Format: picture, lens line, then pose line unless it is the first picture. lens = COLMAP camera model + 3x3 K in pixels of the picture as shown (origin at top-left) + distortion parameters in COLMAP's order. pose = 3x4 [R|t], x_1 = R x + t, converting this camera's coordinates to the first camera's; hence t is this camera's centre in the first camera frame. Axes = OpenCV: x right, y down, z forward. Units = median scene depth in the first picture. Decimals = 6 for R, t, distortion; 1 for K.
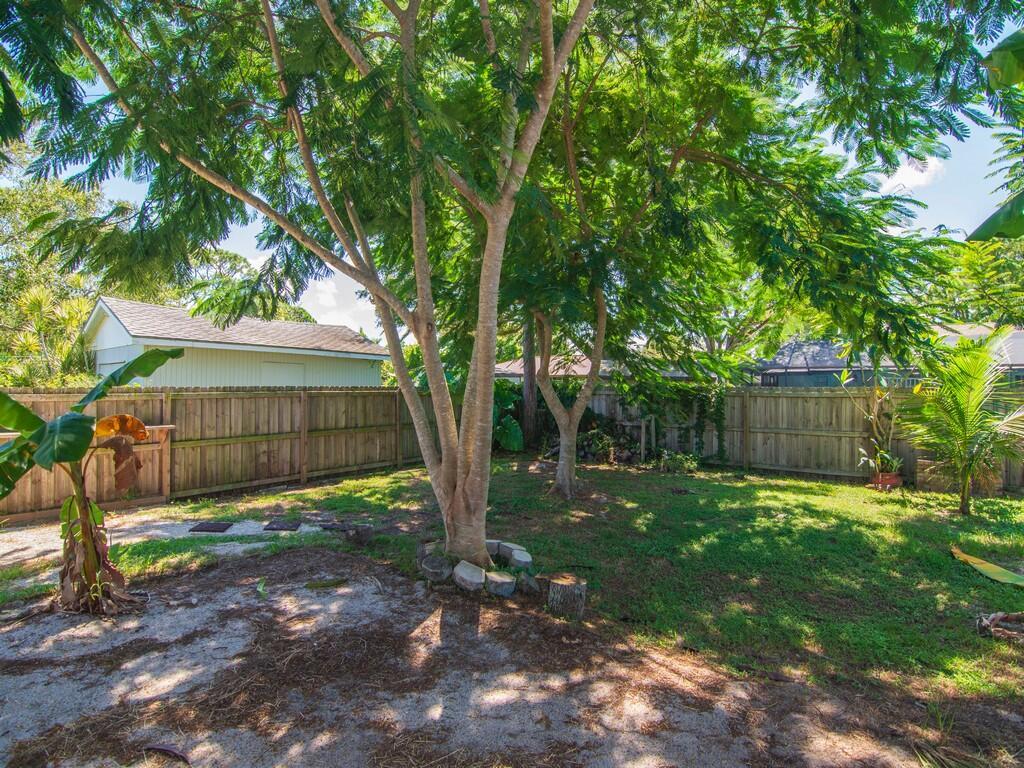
lens RADIAL K [[488.8, 0, 517.1], [0, 488.8, 382.4], [0, 0, 1]] dist [-0.014223, -0.004080]
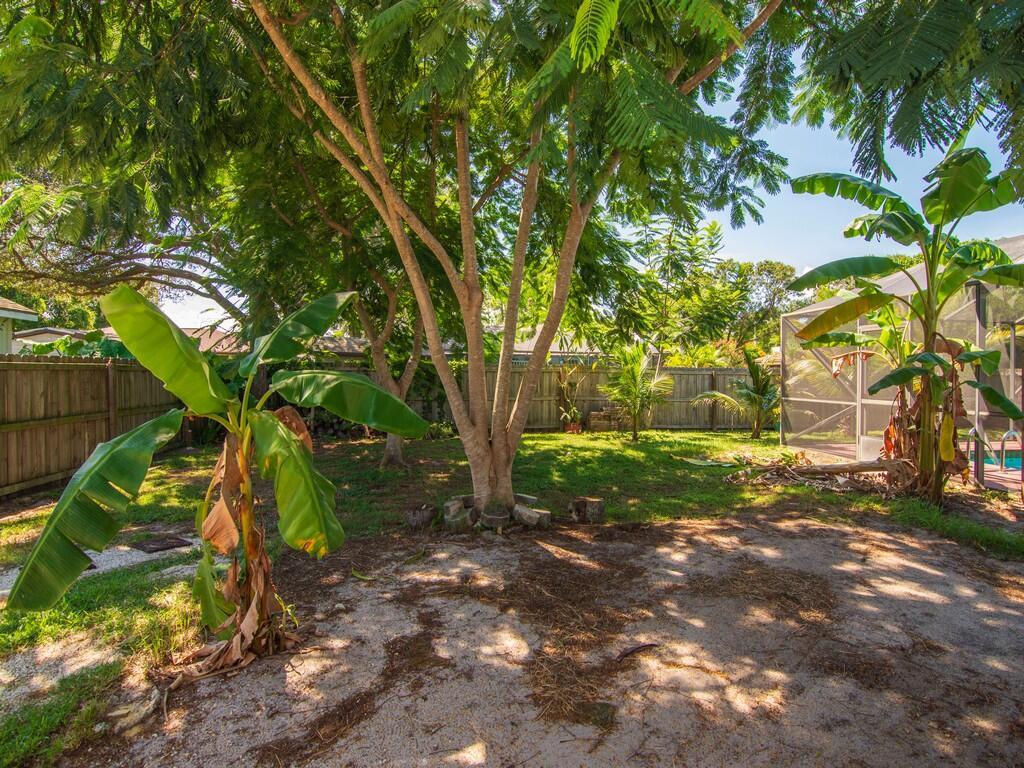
lens RADIAL K [[488.8, 0, 512.6], [0, 488.8, 384.7], [0, 0, 1]] dist [-0.014223, -0.004080]
pose [[0.701821, -0.017619, 0.712136, -1.033616], [-0.012118, 0.999254, 0.036665, 0.044816], [-0.712251, -0.034361, 0.701084, 0.229821]]
